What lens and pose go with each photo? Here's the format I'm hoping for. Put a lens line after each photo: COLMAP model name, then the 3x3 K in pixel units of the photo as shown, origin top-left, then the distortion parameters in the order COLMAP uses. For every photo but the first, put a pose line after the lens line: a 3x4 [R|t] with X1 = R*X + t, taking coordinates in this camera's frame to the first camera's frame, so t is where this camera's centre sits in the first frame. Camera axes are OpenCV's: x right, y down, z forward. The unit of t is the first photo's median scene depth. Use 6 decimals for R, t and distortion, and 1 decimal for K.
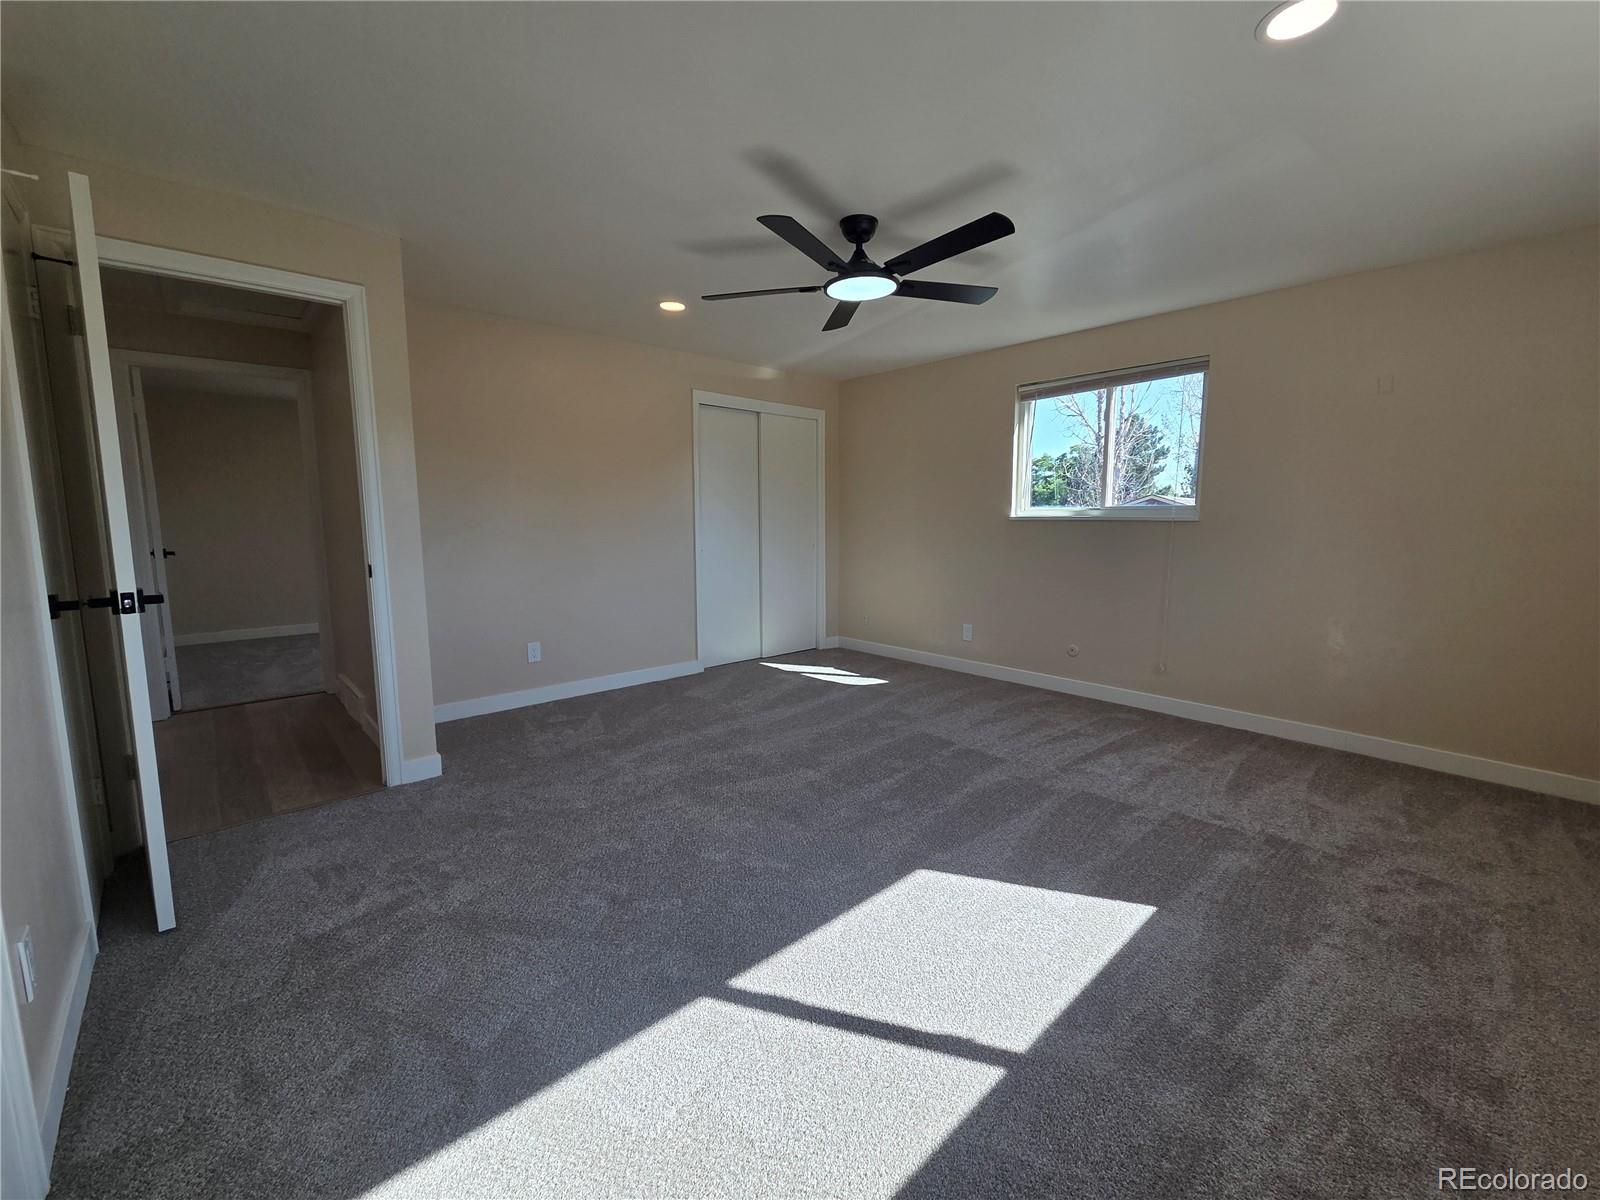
lens RADIAL K [[655.4, 0, 830.2], [0, 655.4, 594.7], [0, 0, 1]] dist [0.002320, 0.000596]
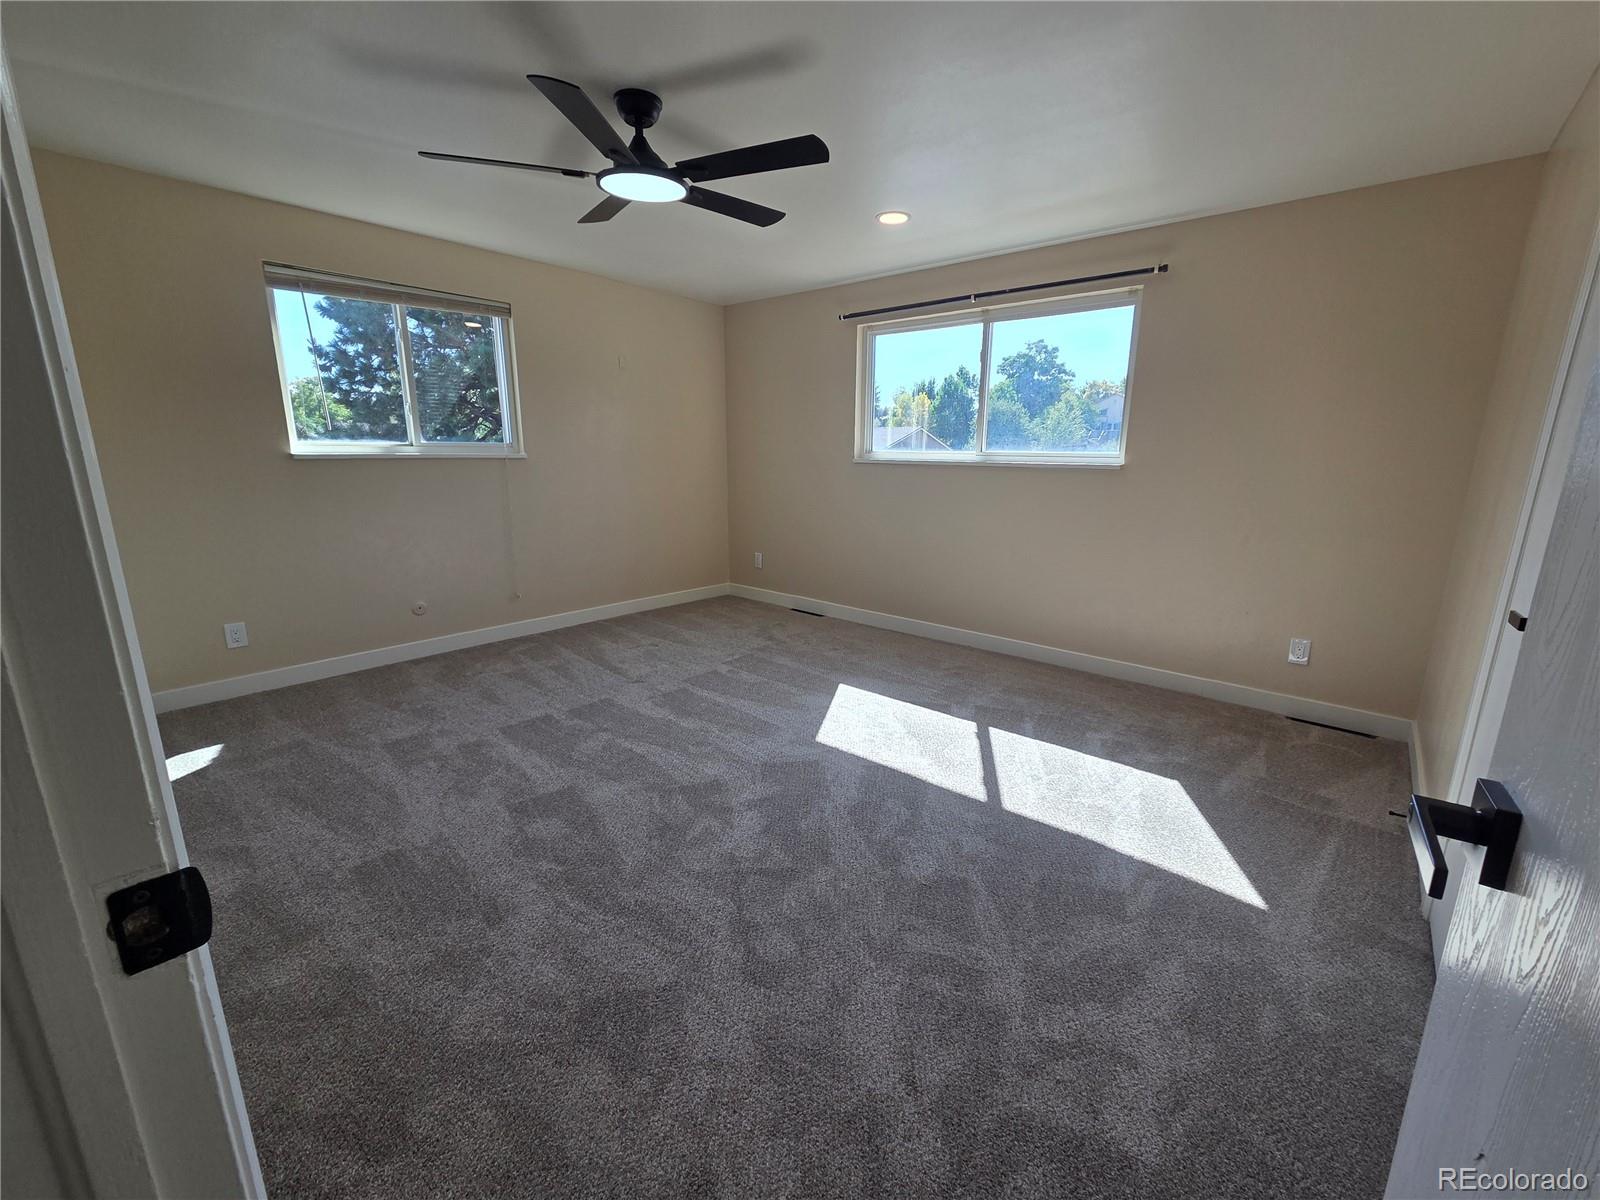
lens RADIAL K [[655.4, 0, 830.2], [0, 655.4, 594.7], [0, 0, 1]] dist [0.002320, 0.000596]
pose [[-0.121338, -0.216468, 0.968720, -0.874906], [0.106928, 0.967401, 0.229567, -0.118432], [-0.986835, 0.131438, -0.094236, 0.895362]]
